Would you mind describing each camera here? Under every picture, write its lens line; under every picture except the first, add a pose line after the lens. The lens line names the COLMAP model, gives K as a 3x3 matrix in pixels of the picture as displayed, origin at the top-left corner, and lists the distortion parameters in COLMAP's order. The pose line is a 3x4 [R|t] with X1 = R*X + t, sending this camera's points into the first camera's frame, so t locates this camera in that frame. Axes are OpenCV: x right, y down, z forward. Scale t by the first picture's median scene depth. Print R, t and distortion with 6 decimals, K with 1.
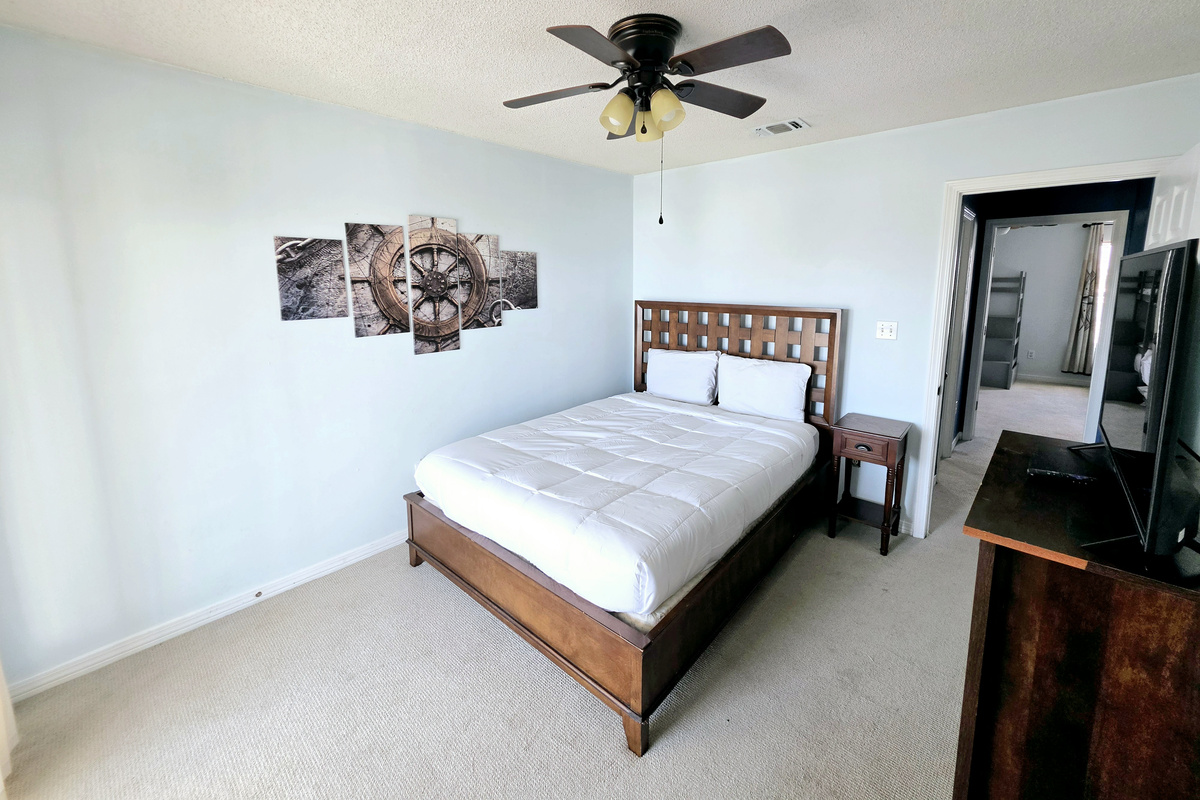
lens RADIAL K [[479.4, 0, 606.1], [0, 479.4, 345.2], [0, 0, 1]] dist [-0.003924, 0.000717]
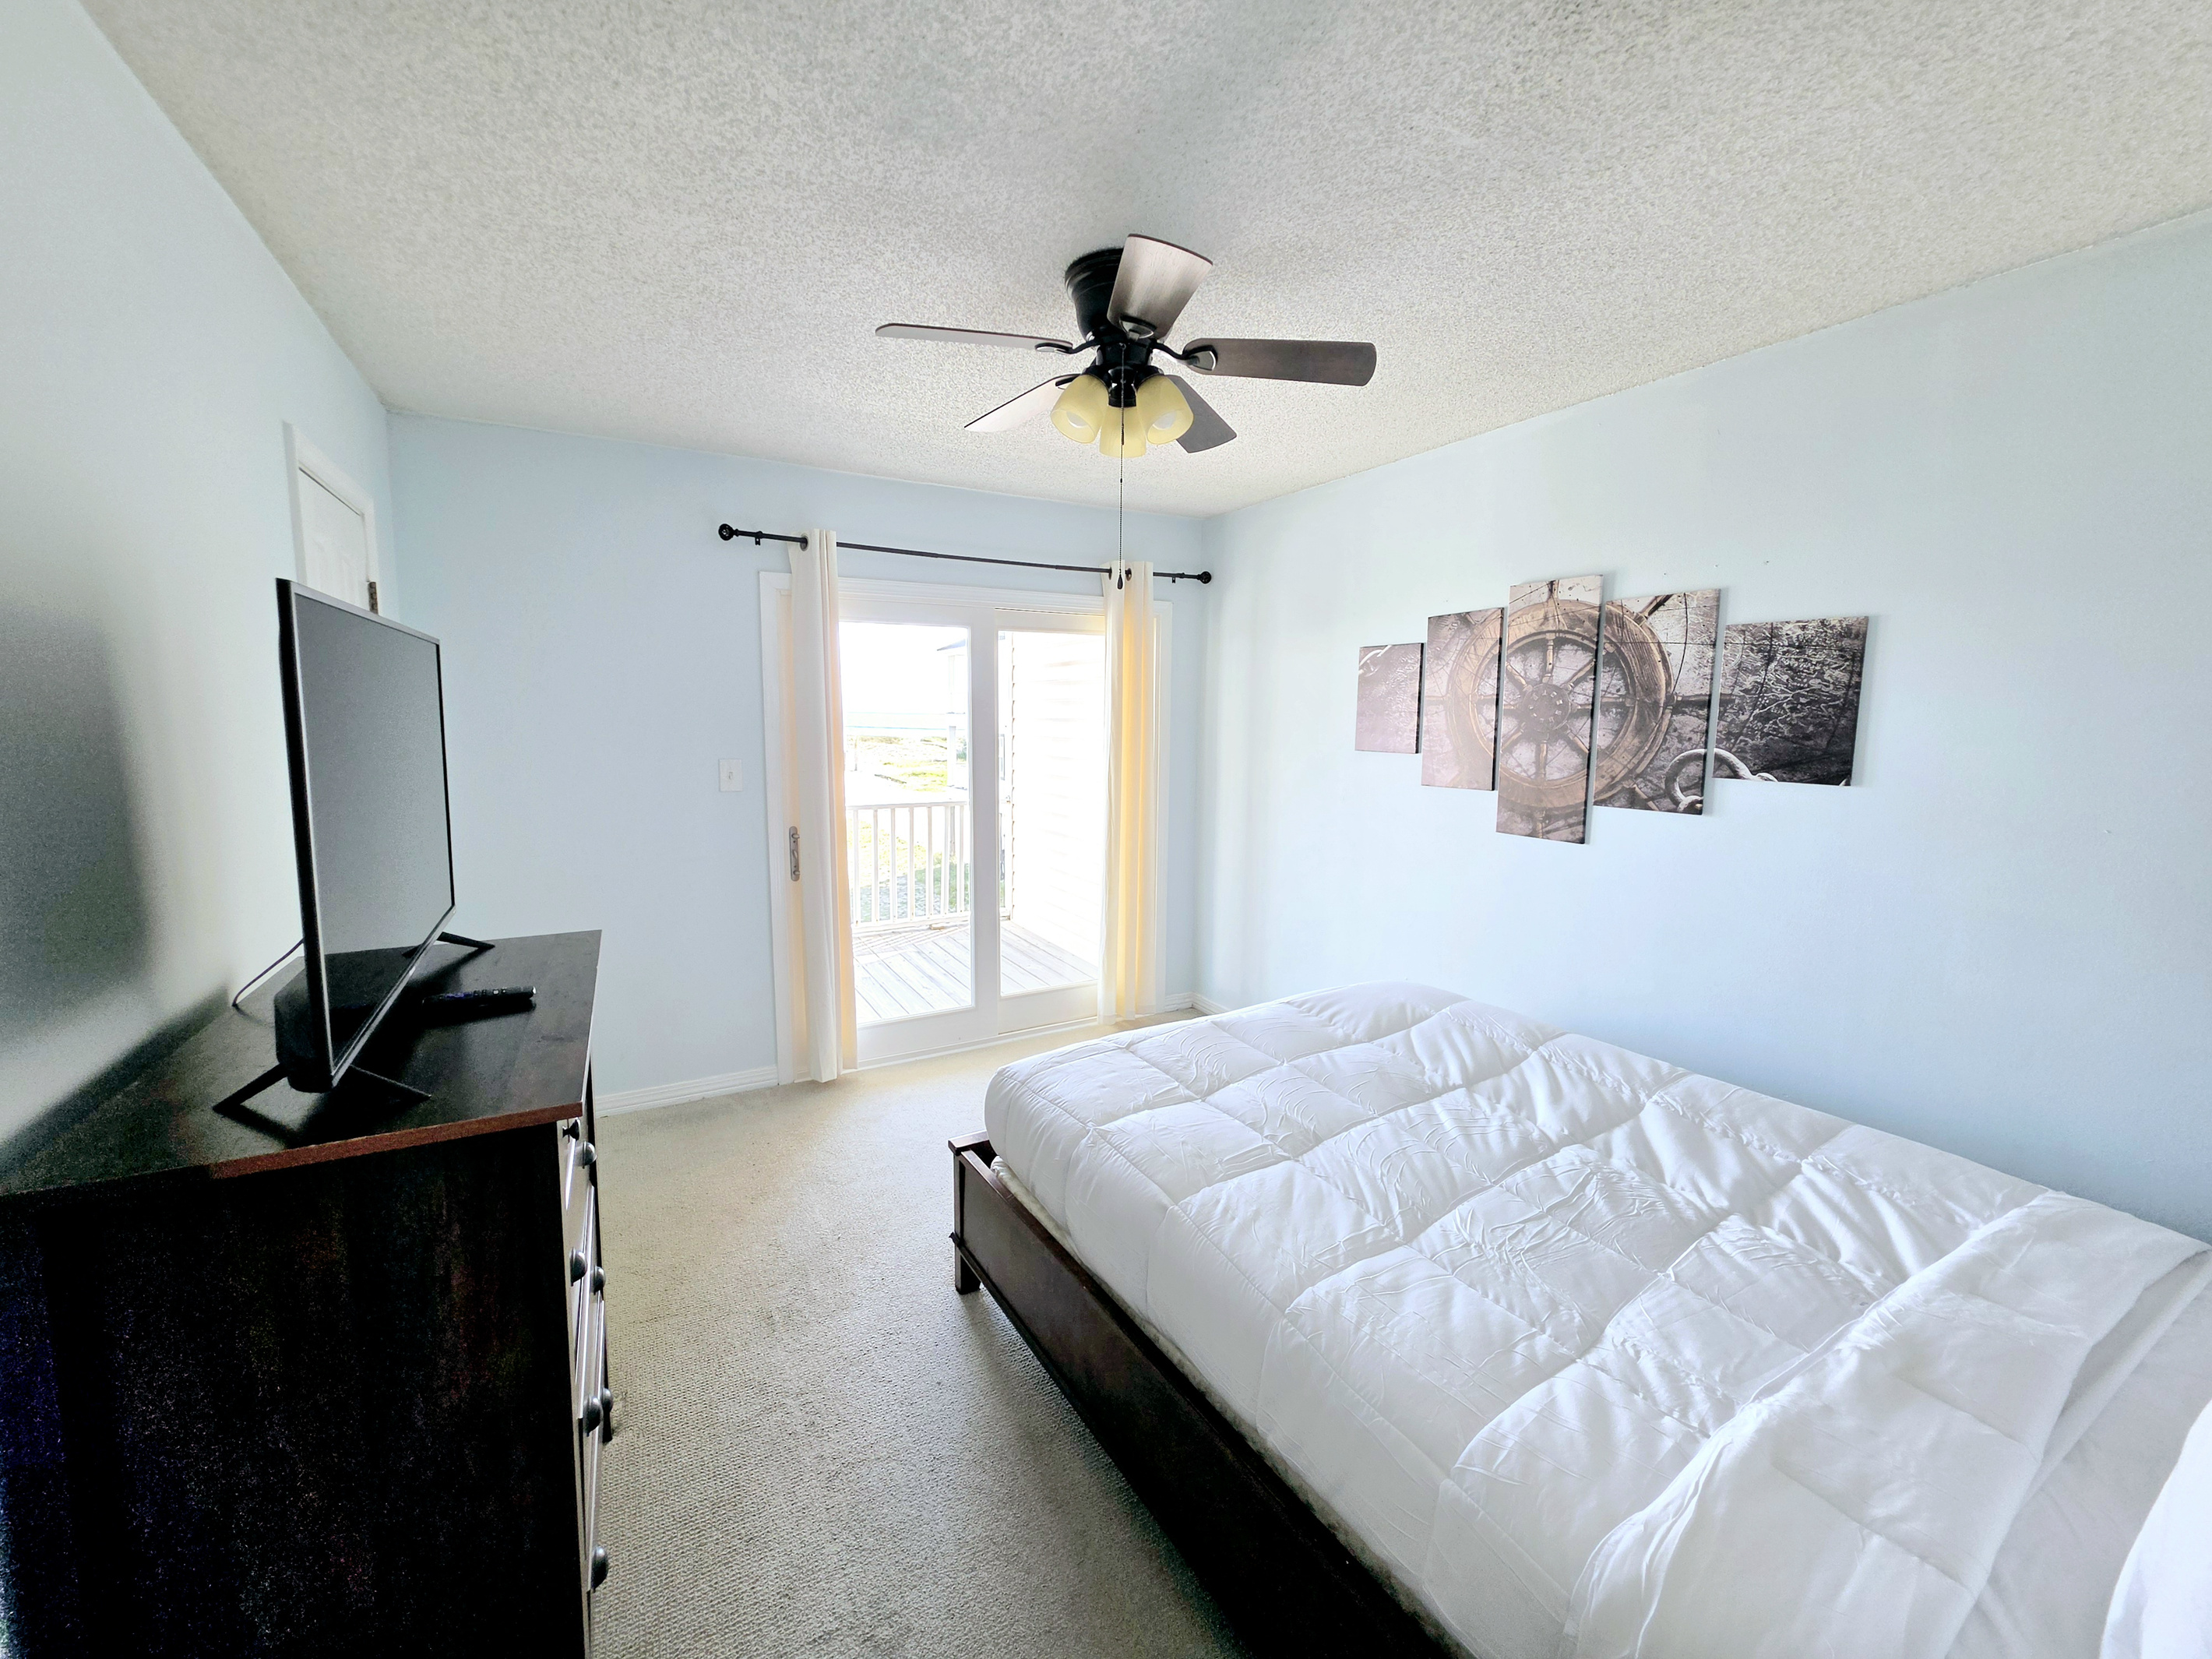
lens RADIAL K [[888.1, 0, 1094.2], [0, 888.1, 826.6], [0, 0, 1]] dist [-0.002671, -0.000062]
pose [[-0.323749, 0.120636, -0.938421, 0.688702], [-0.141909, 0.974427, 0.174222, -0.094416], [0.935440, 0.189575, -0.298351, 0.805204]]
